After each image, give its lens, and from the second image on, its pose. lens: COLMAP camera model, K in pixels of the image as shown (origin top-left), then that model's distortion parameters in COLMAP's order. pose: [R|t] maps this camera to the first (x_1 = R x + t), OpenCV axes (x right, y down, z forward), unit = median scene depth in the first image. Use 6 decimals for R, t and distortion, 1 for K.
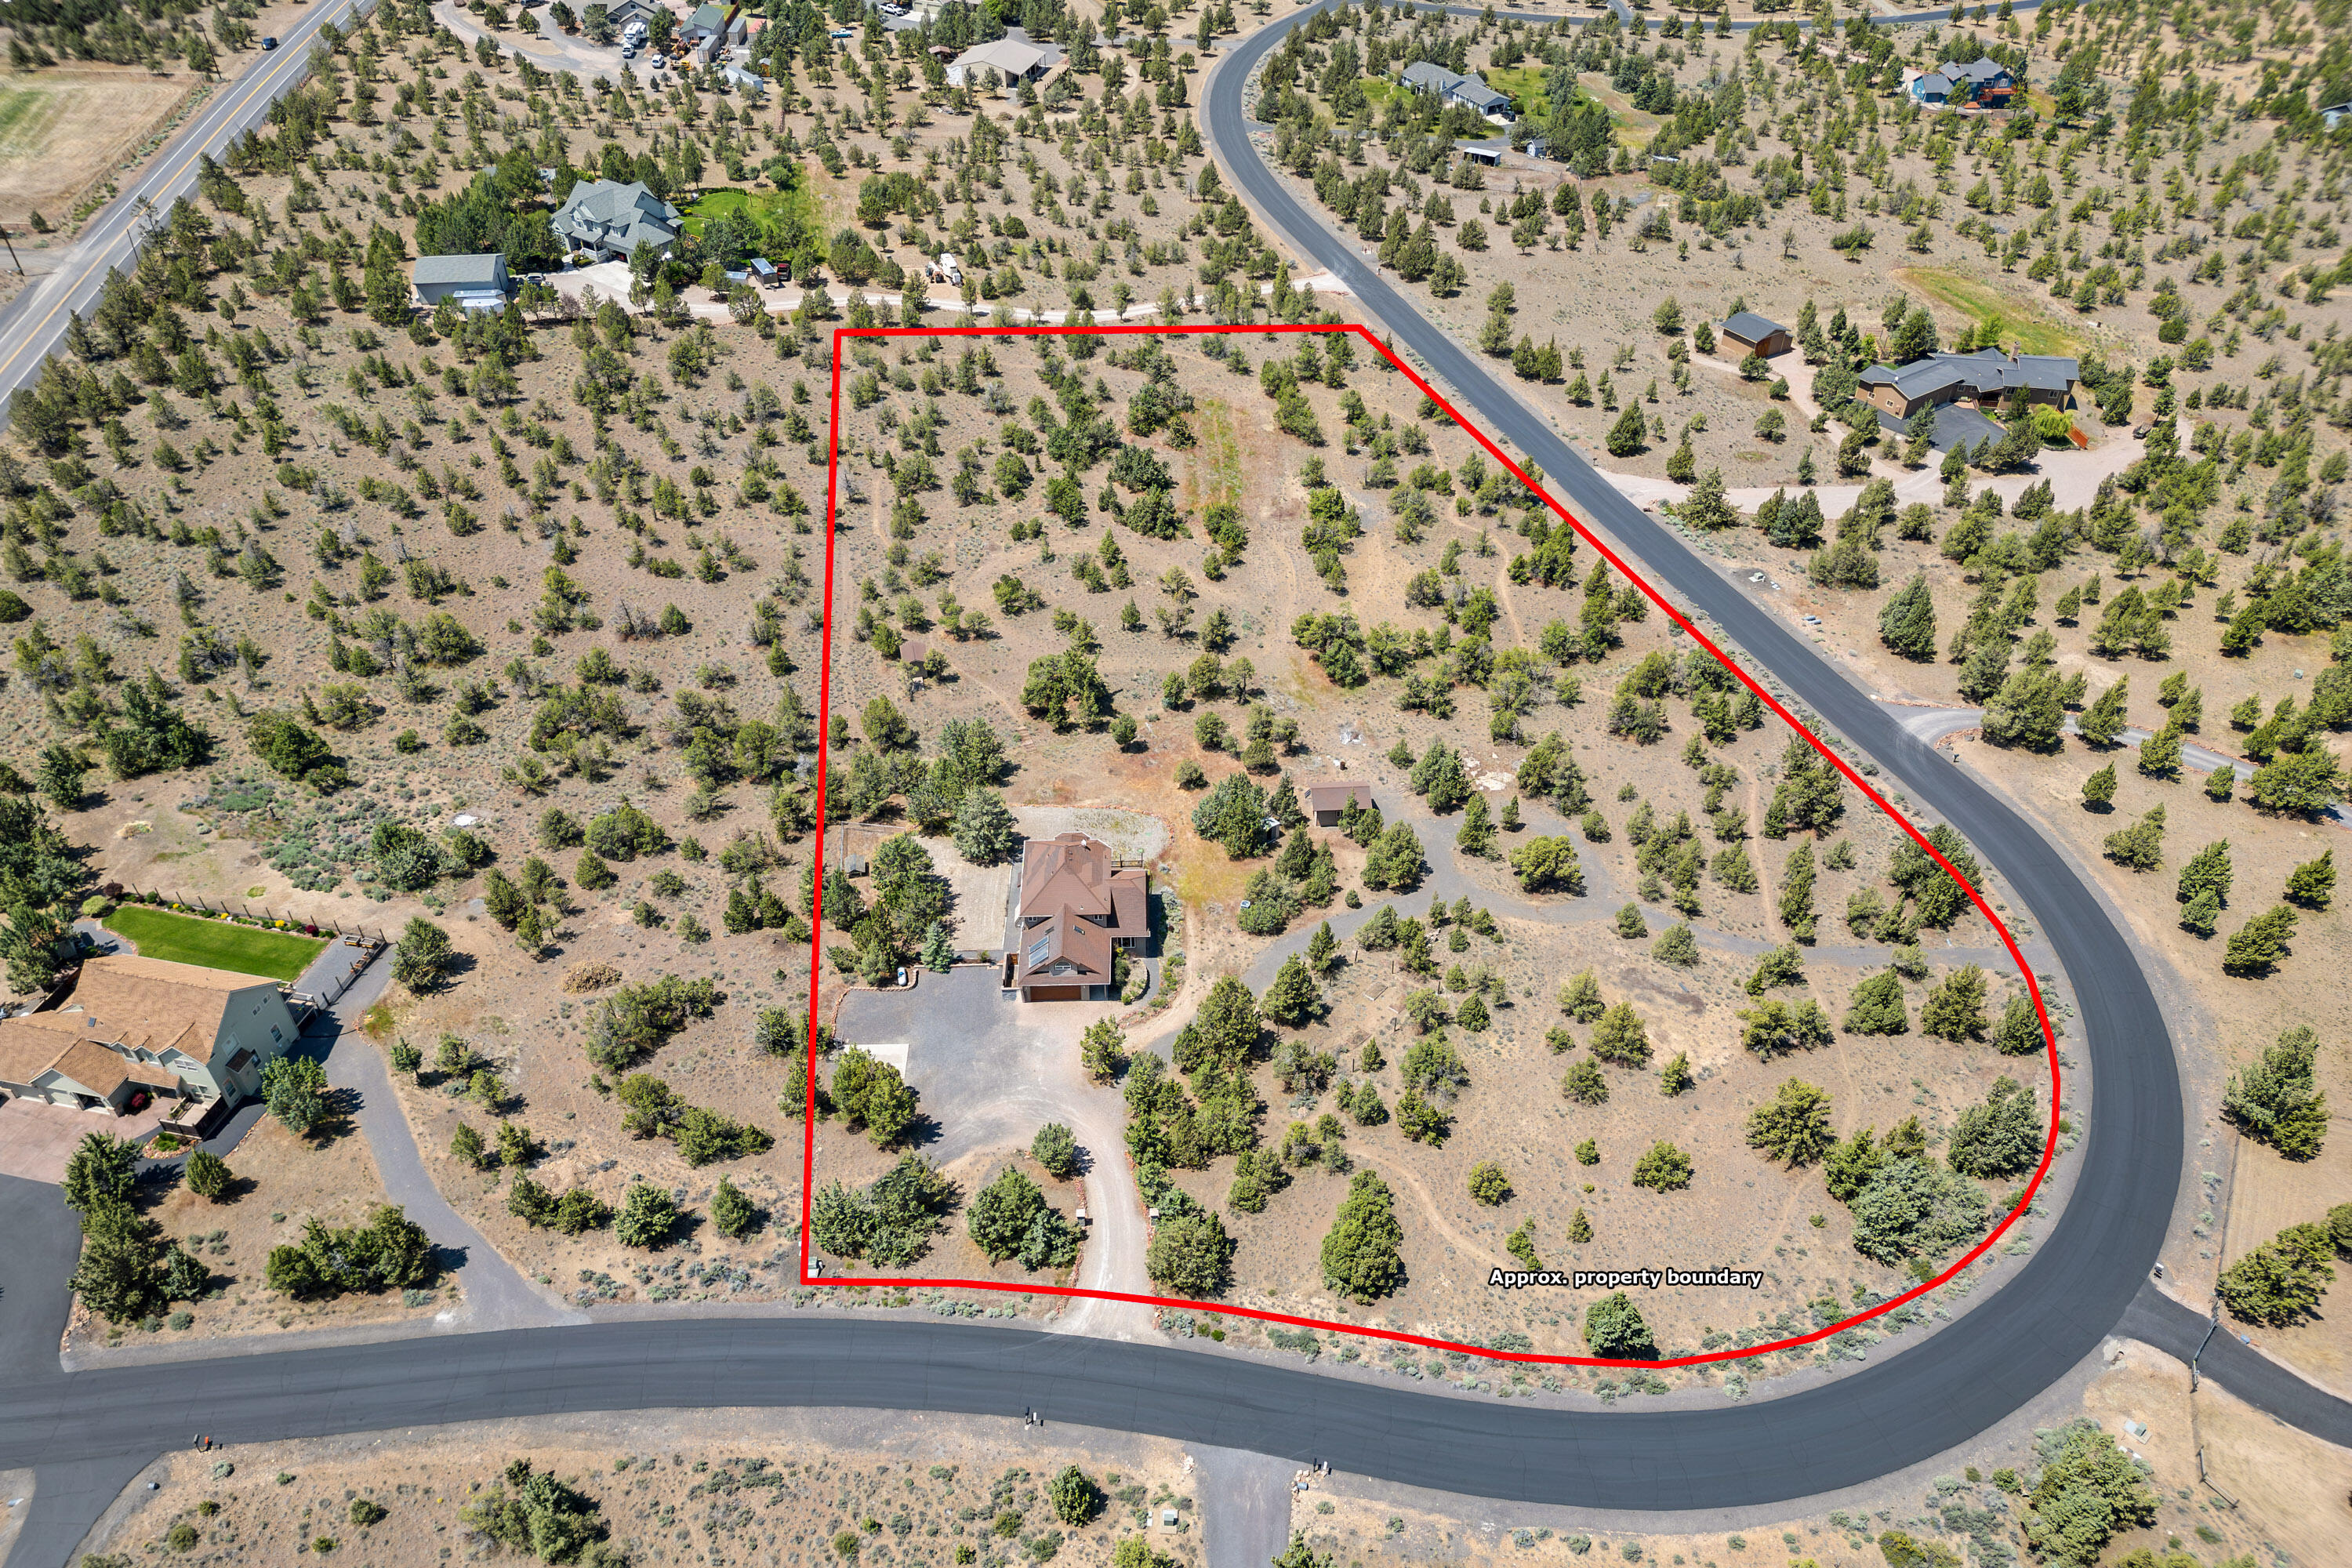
lens RADIAL K [[1626.6, 0, 1176.0], [0, 1626.6, 784.0], [0, 0, 1]] dist [0.085201, -0.091424]
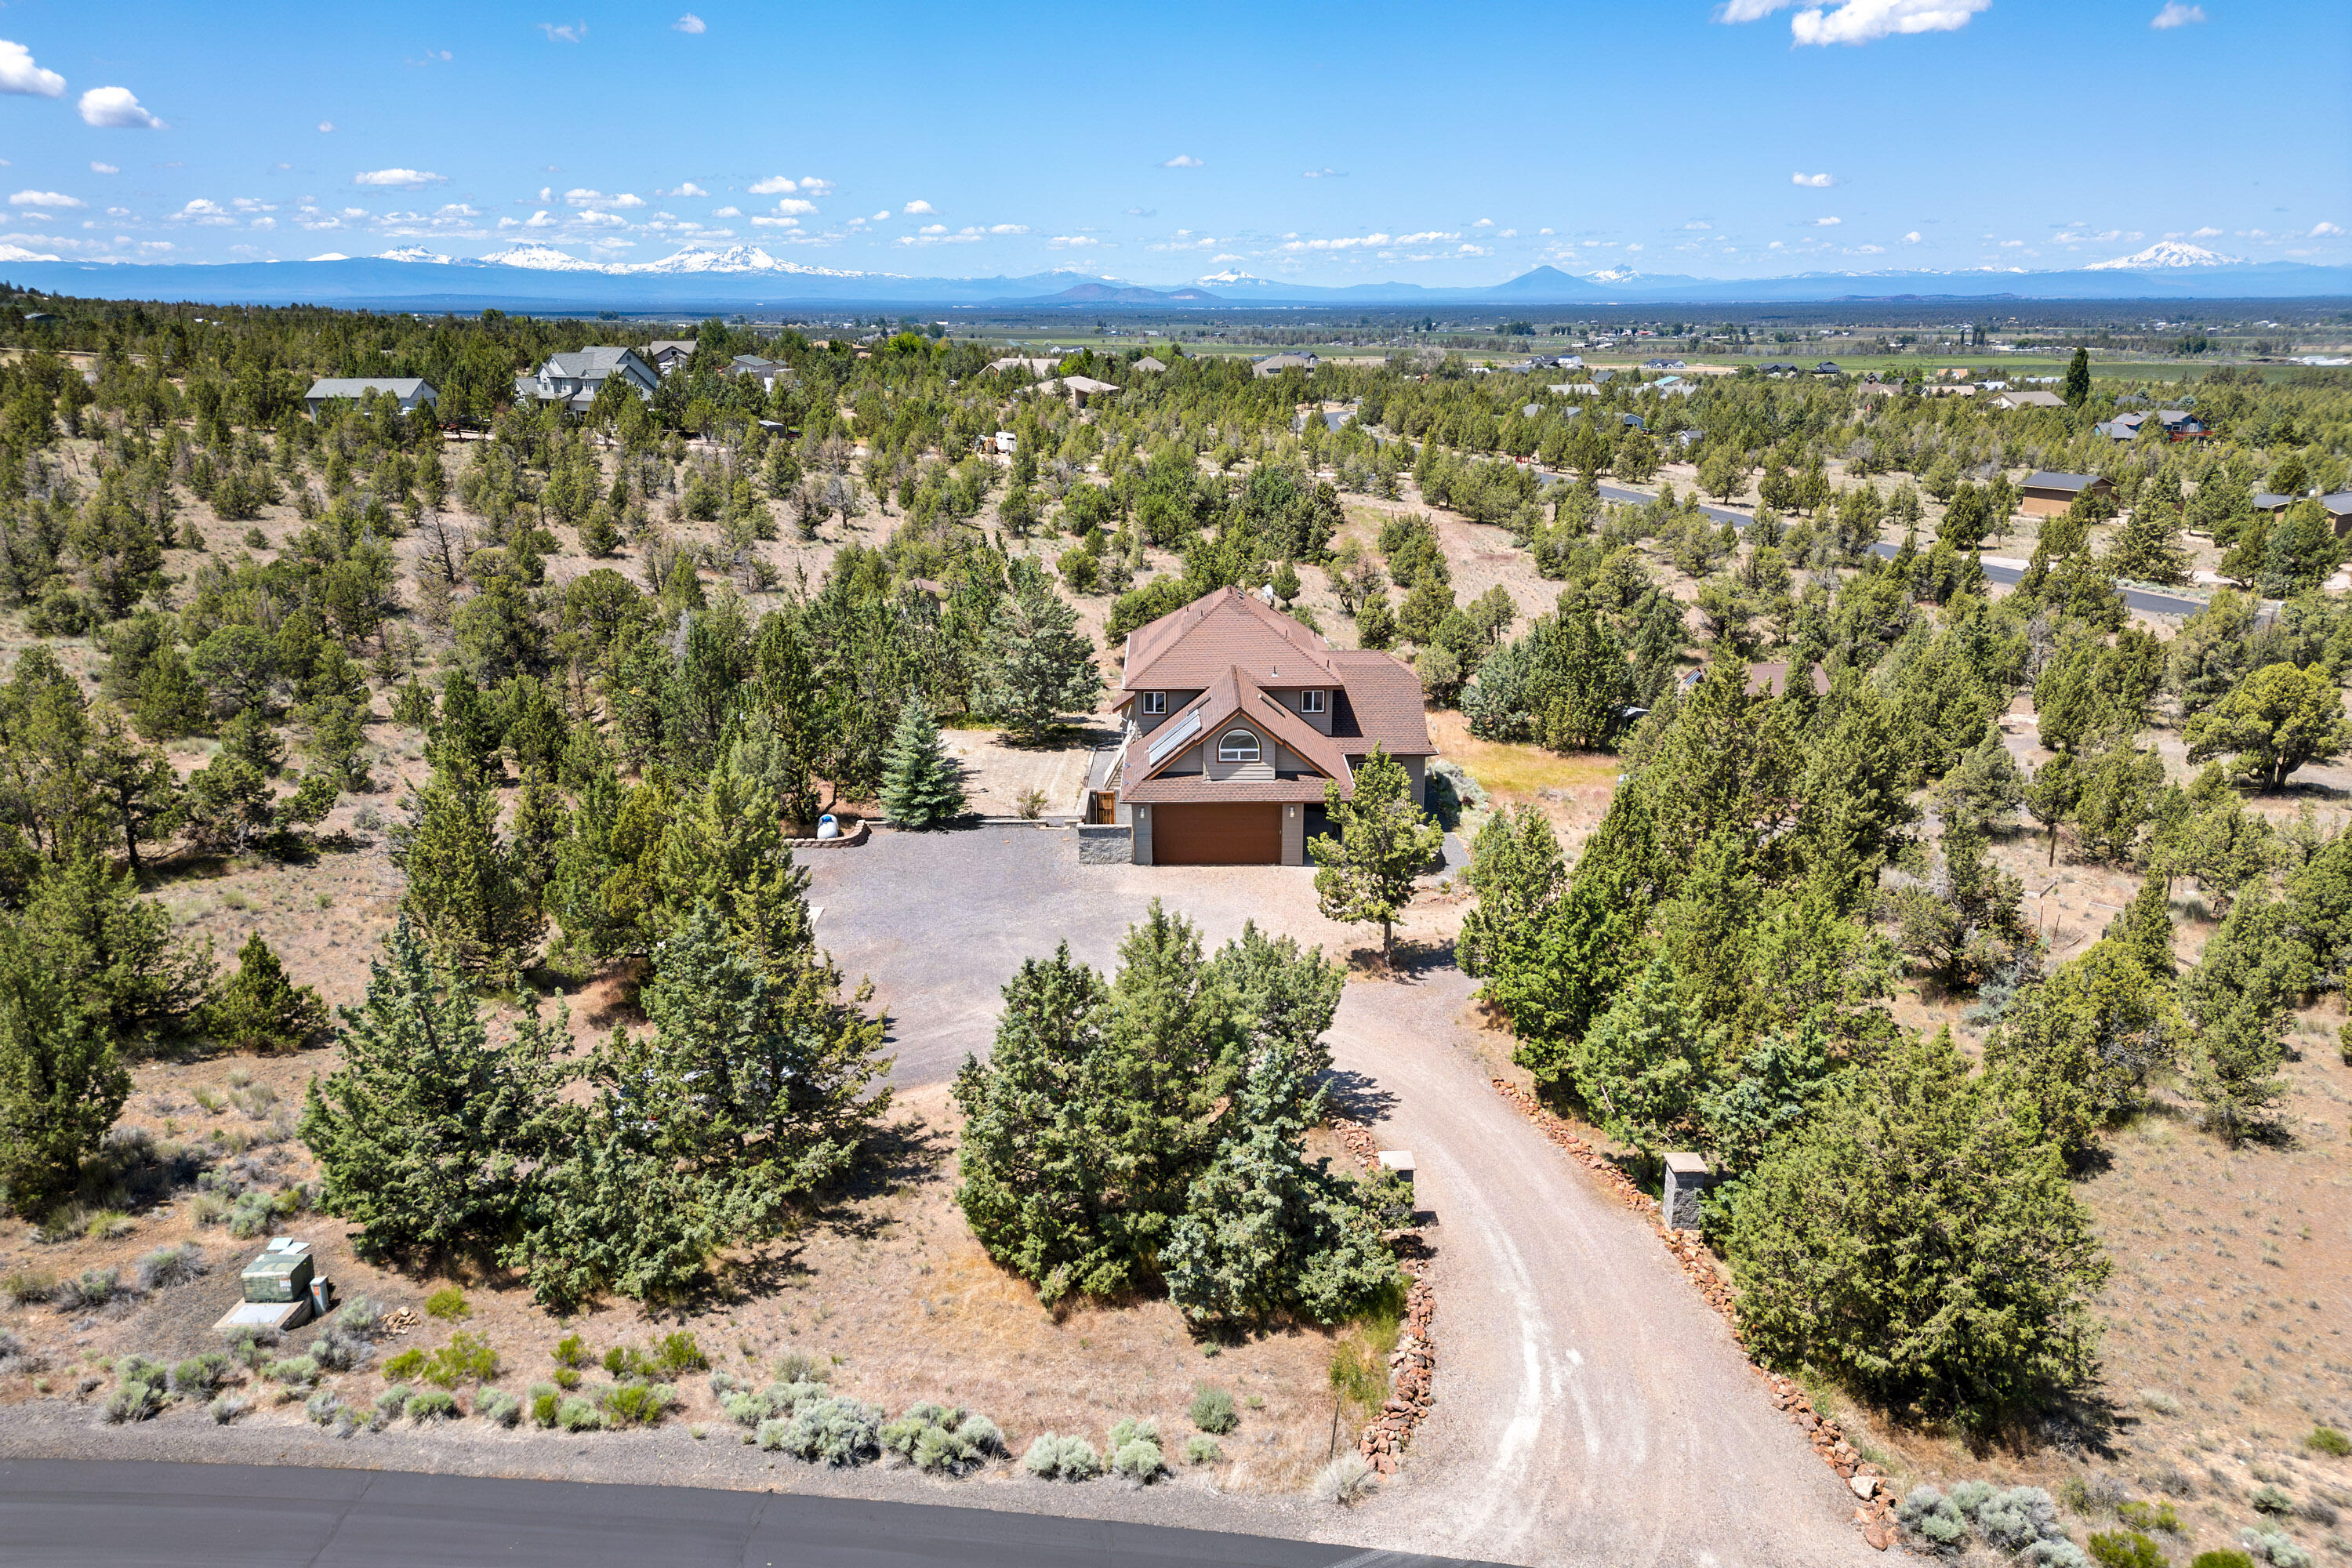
lens RADIAL K [[1626.6, 0, 1176.0], [0, 1626.6, 784.0], [0, 0, 1]] dist [0.085201, -0.091424]
pose [[0.999815, 0.001936, -0.019140, -0.051711], [-0.009206, 0.921777, -0.387612, 0.180227], [0.016893, 0.387716, 0.921624, 0.432582]]
